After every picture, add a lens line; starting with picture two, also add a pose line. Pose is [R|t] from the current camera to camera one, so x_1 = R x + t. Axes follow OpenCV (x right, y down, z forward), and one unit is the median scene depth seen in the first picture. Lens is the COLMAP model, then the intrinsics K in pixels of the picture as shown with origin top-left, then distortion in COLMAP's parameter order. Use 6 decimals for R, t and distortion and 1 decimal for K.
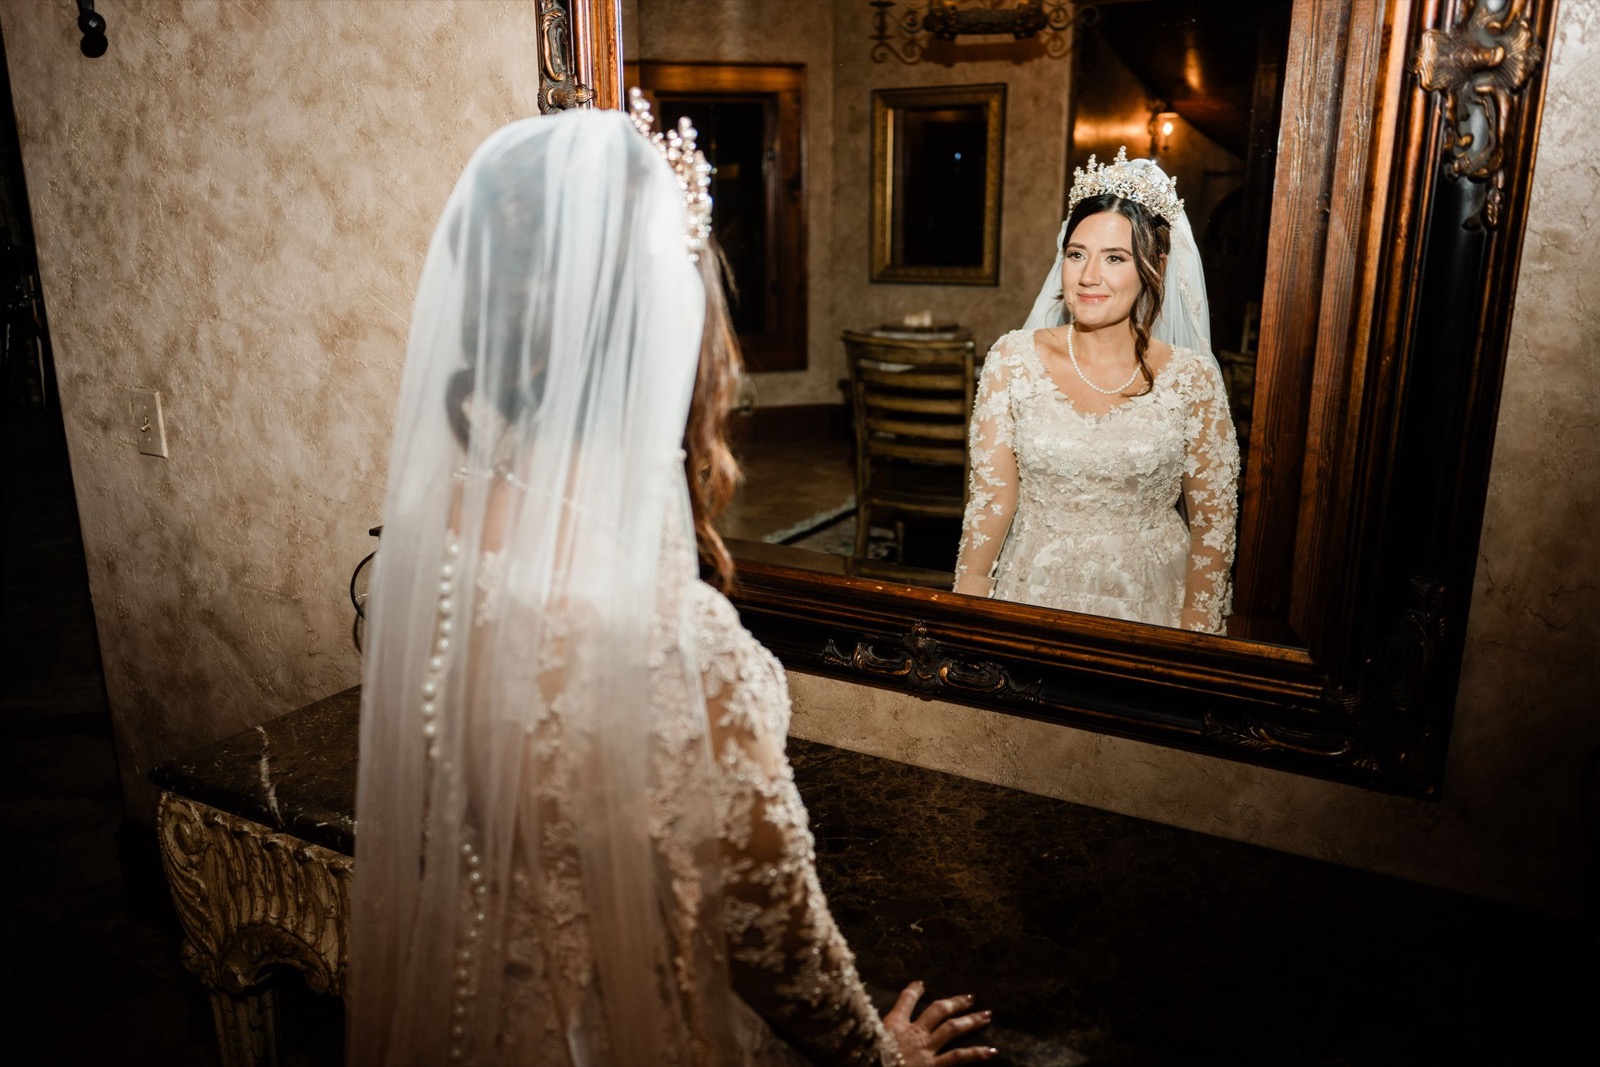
lens RADIAL K [[1233.6, 0, 800.1], [0, 1233.6, 505.0], [0, 0, 1]] dist [0.016941, -0.004507]
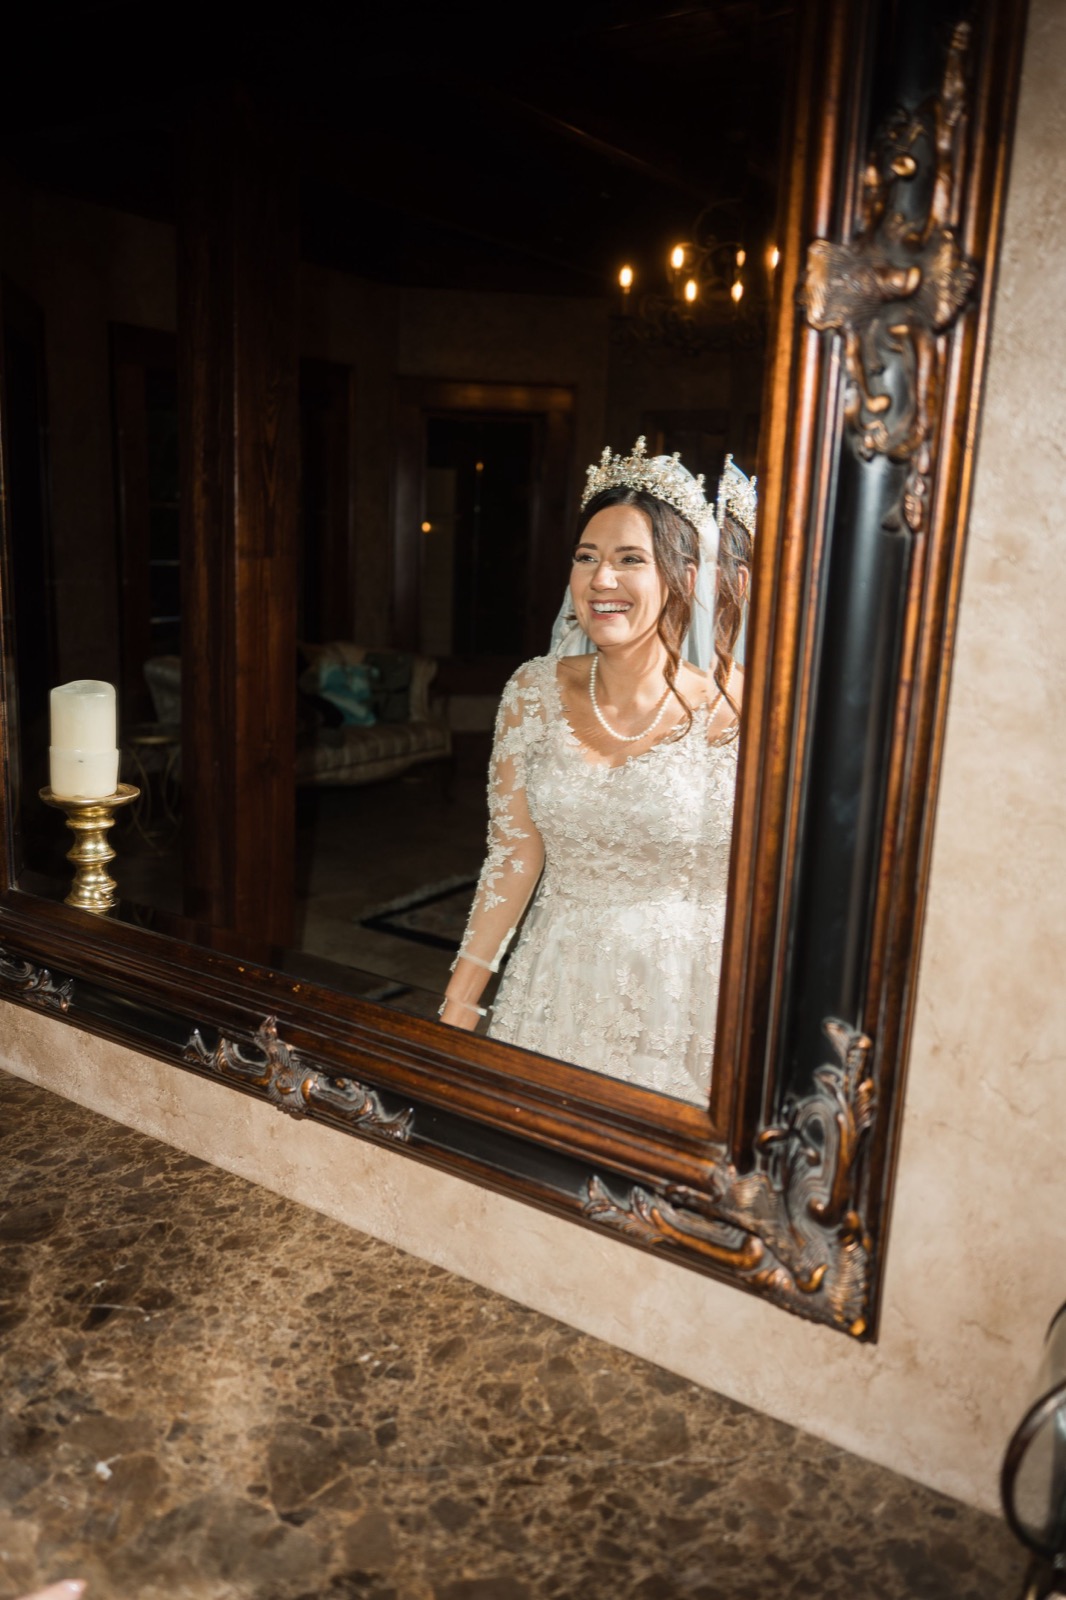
lens RADIAL K [[1233.6, 0, 534.1], [0, 1233.6, 760.3], [0, 0, 1]] dist [0.016941, -0.004507]
pose [[0.995985, 0.054588, -0.070957, 0.301893], [-0.058406, 0.996890, -0.052897, -0.034818], [0.067848, 0.056829, 0.996076, 0.229755]]
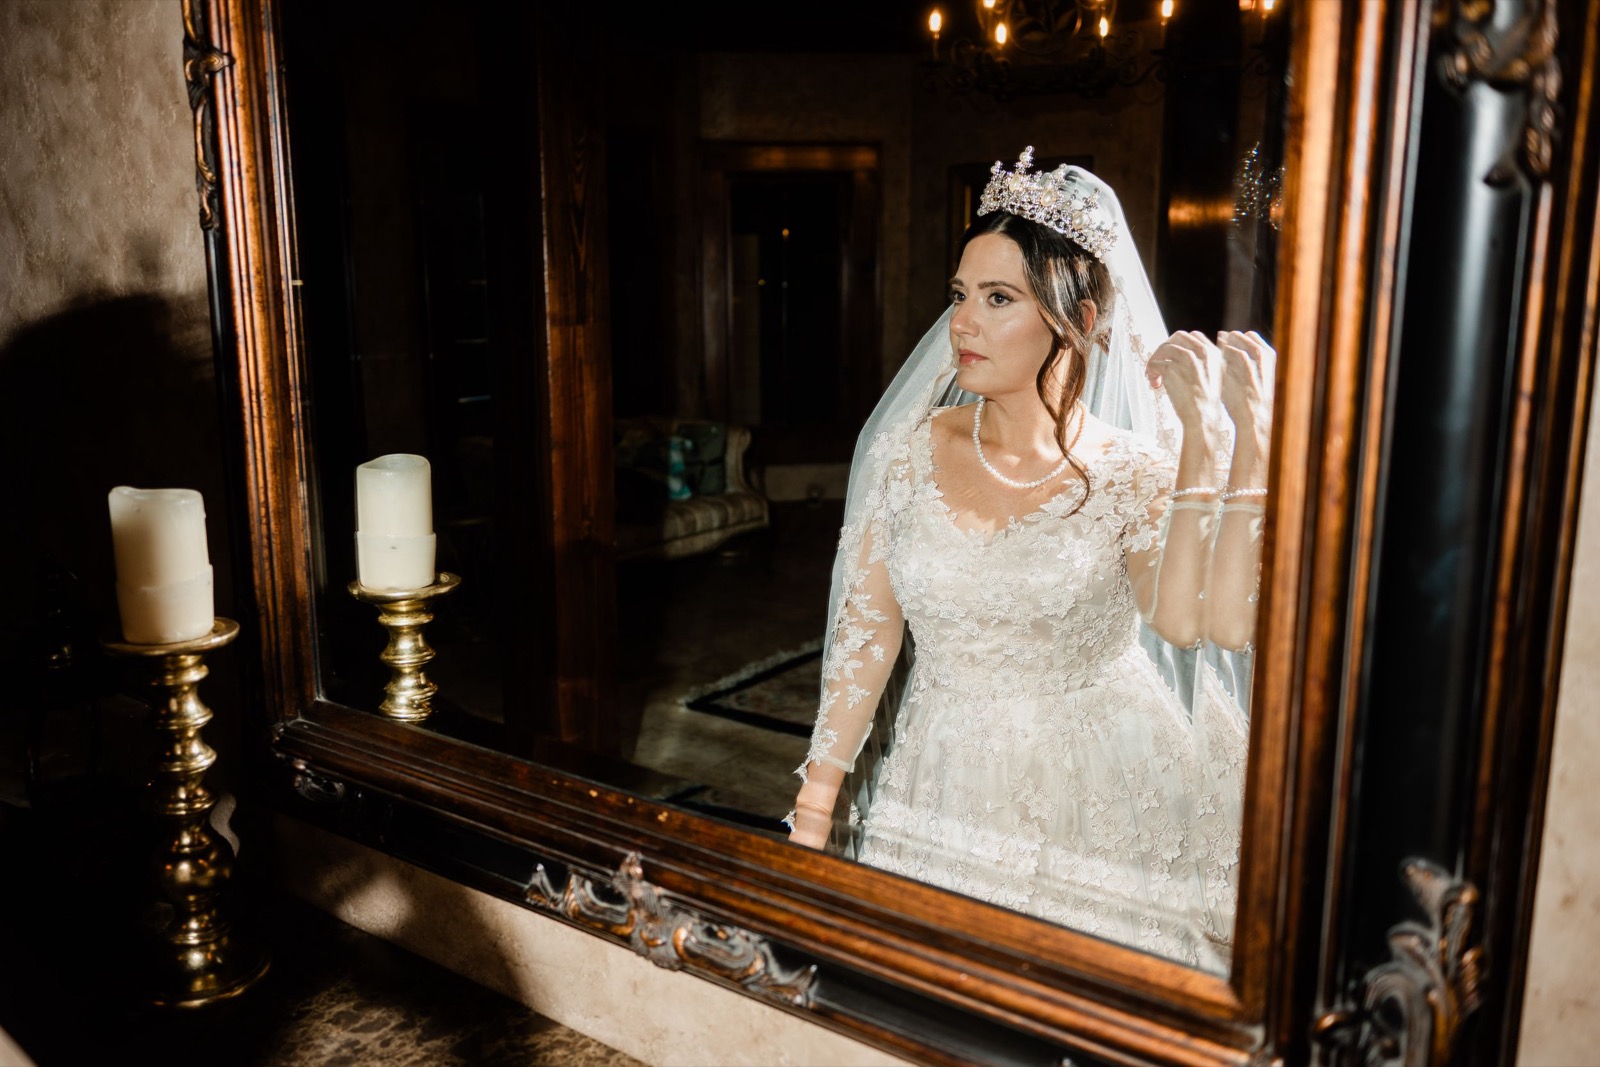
lens RADIAL K [[1233.6, 0, 800.1], [0, 1233.6, 505.0], [0, 0, 1]] dist [0.016941, -0.004507]
pose [[0.994568, 0.014895, -0.103021, 0.239048], [-0.022362, 0.997175, -0.071707, -0.039493], [0.101661, 0.073621, 0.992091, 0.367681]]
